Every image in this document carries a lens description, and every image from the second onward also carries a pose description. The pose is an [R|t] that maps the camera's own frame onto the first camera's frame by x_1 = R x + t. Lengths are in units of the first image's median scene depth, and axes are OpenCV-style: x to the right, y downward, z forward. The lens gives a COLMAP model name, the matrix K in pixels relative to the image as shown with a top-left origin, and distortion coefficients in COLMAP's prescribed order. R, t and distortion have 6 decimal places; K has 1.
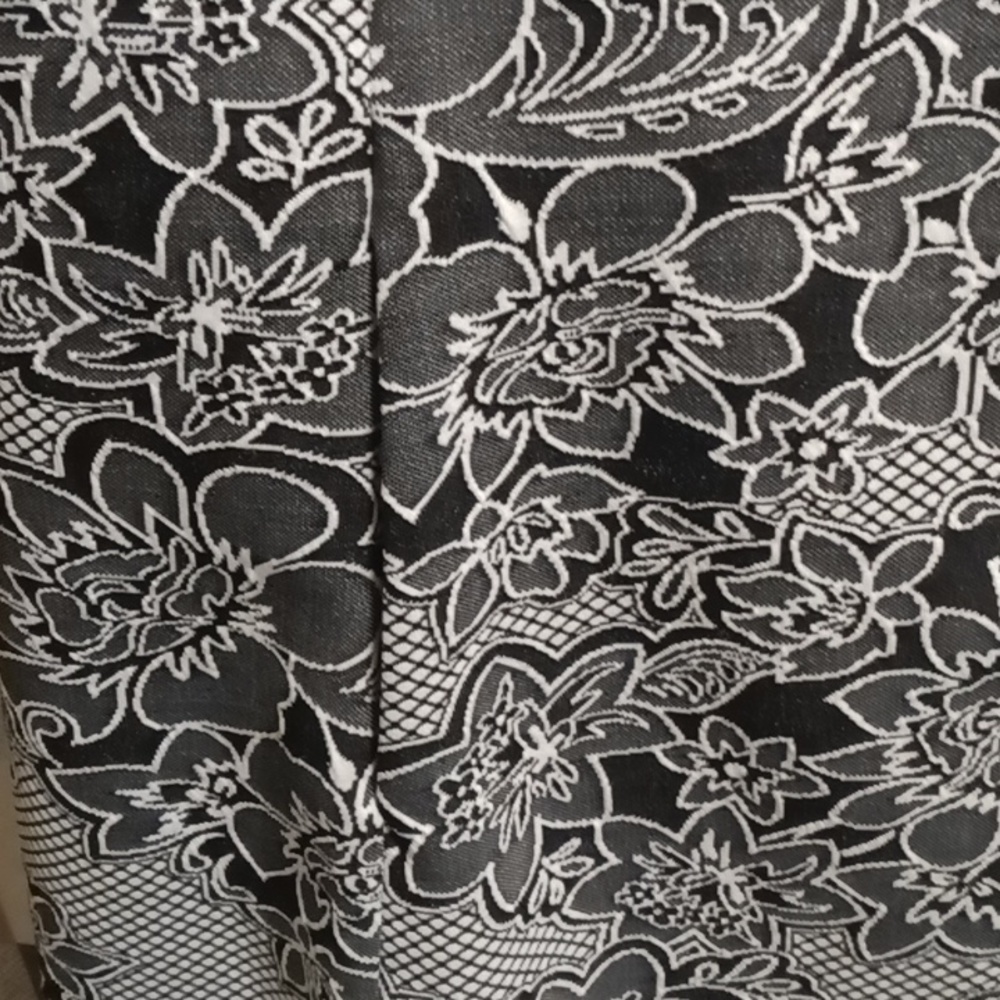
lens RADIAL K [[1771.6, 0, 490.6], [0, 1771.6, 492.8], [0, 0, 1]] dist [0.312389, -1.376620]
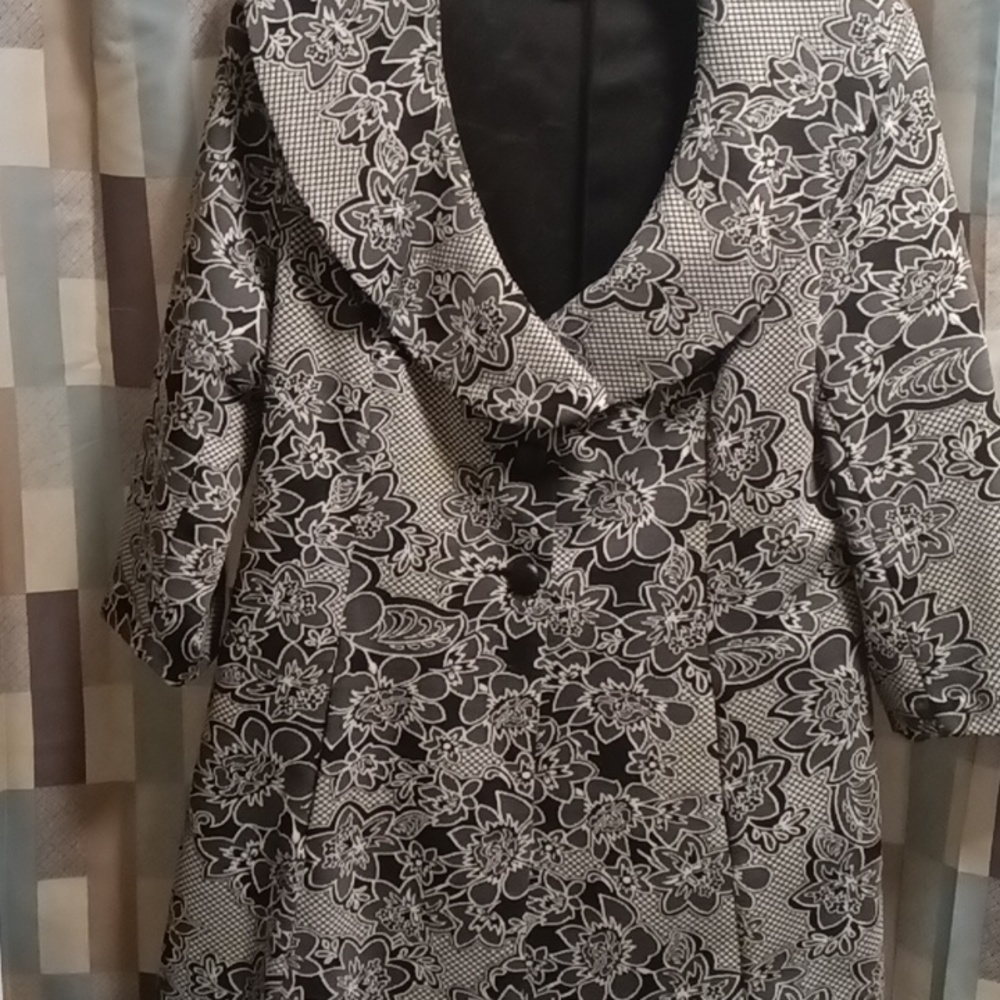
lens RADIAL K [[1743.5, 0, 489.1], [0, 1743.5, 490.7], [0, 0, 1]] dist [0.351842, -1.690049]
pose [[0.989842, 0.141355, -0.015251, 0.252460], [-0.135602, 0.906391, -0.400085, 0.928145], [-0.042731, 0.398089, 0.916351, -2.477390]]
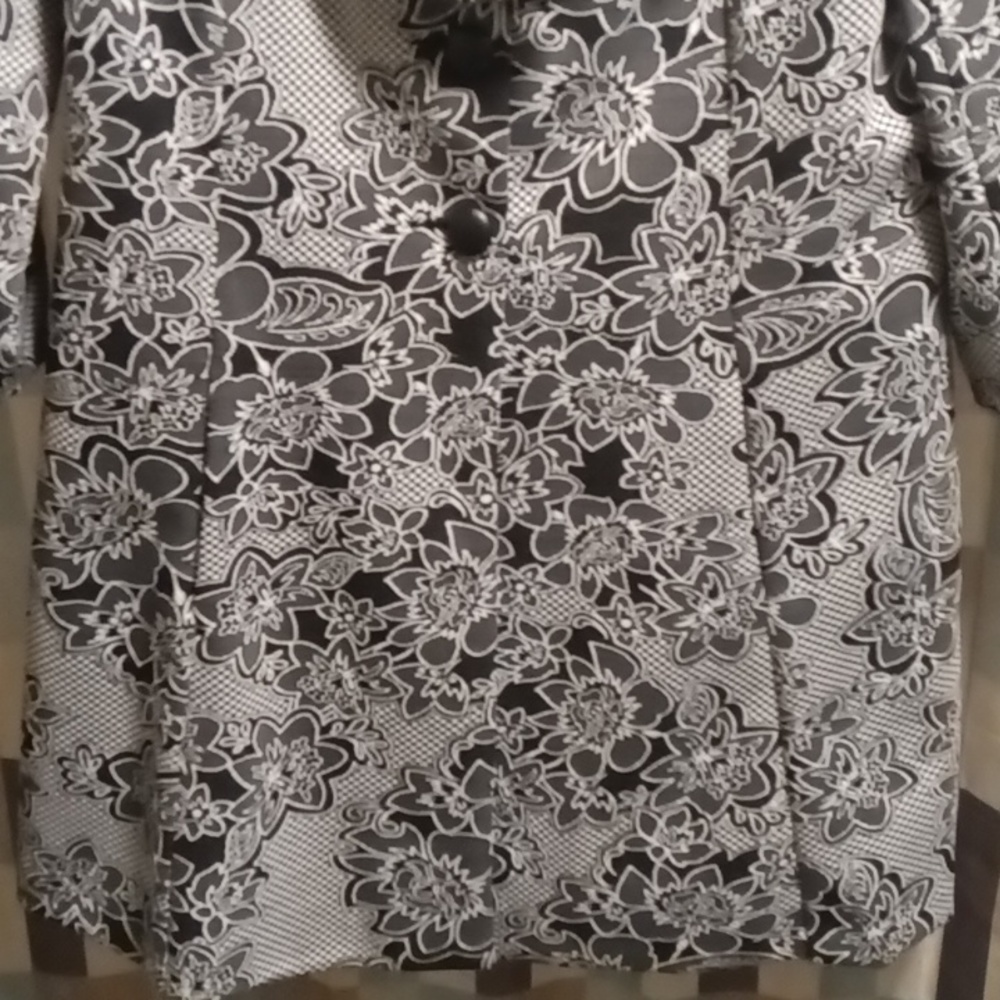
lens RADIAL K [[1743.5, 0, 489.1], [0, 1743.5, 490.7], [0, 0, 1]] dist [0.351842, -1.690049]
pose [[0.995715, 0.079011, 0.048053, 0.231879], [-0.068022, 0.977791, -0.198236, 0.516193], [-0.062648, 0.194118, 0.978976, -1.537181]]
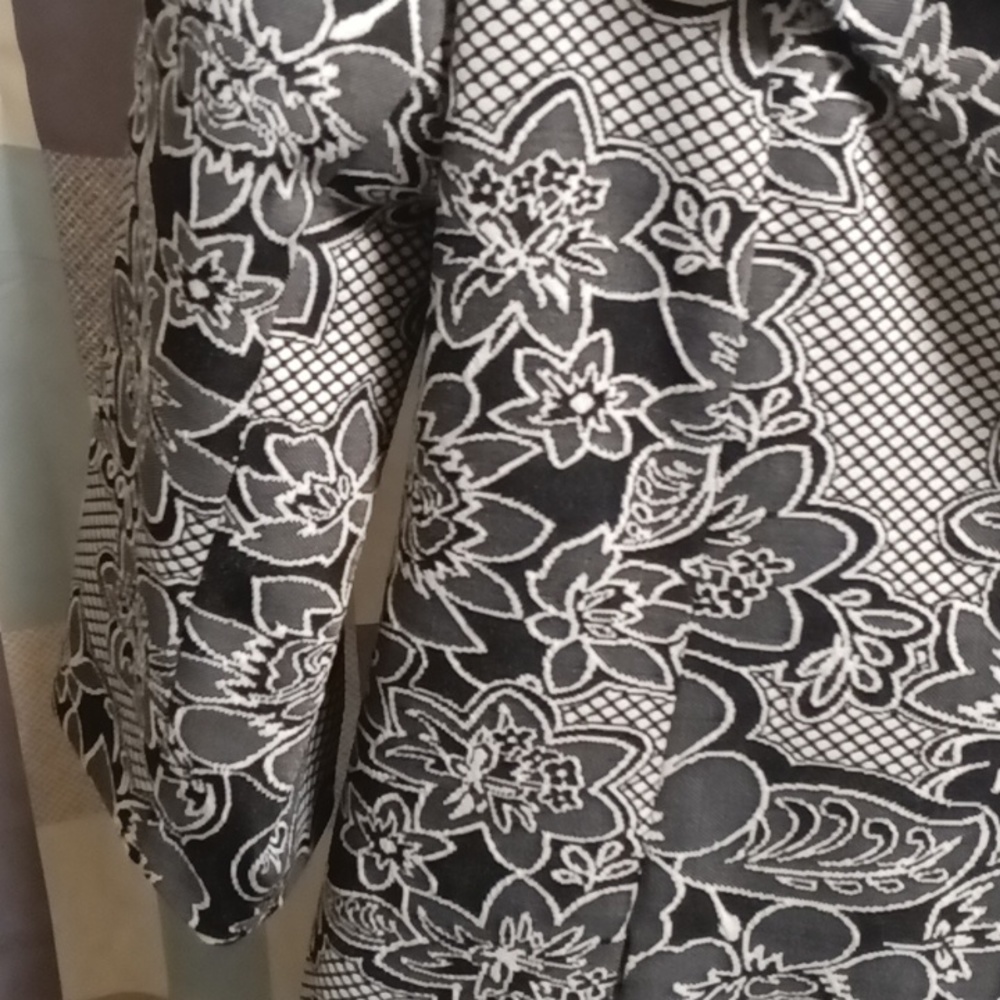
lens RADIAL K [[1771.6, 0, 490.6], [0, 1771.6, 492.8], [0, 0, 1]] dist [0.312389, -1.376620]
pose [[0.986114, 0.154333, -0.061323, -0.136101], [-0.161785, 0.976117, -0.144990, -0.244251], [0.037481, 0.152897, 0.987531, -0.462836]]
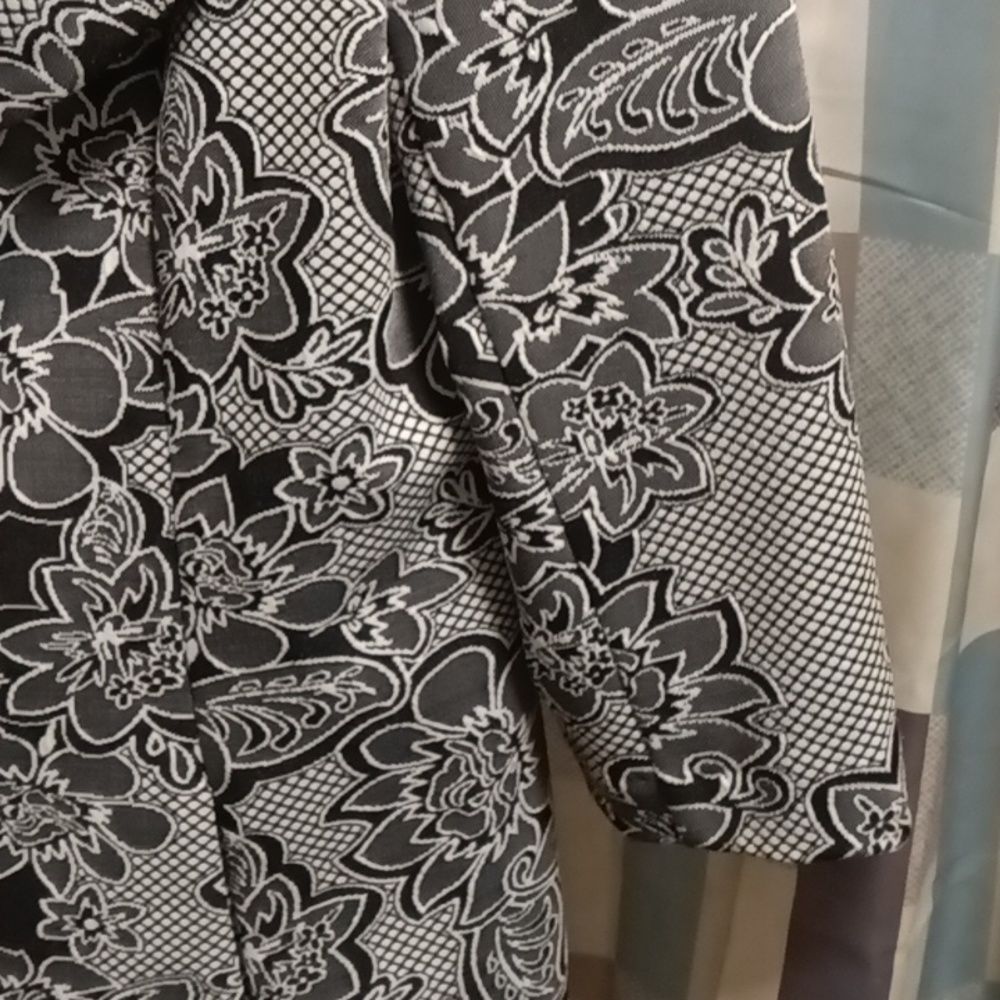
lens RADIAL K [[1771.6, 0, 490.6], [0, 1771.6, 492.8], [0, 0, 1]] dist [0.312389, -1.376620]
pose [[0.985136, 0.089805, 0.146430, 0.690509], [-0.061832, 0.980703, -0.185470, -0.146792], [-0.160261, 0.173659, 0.971679, -0.807912]]
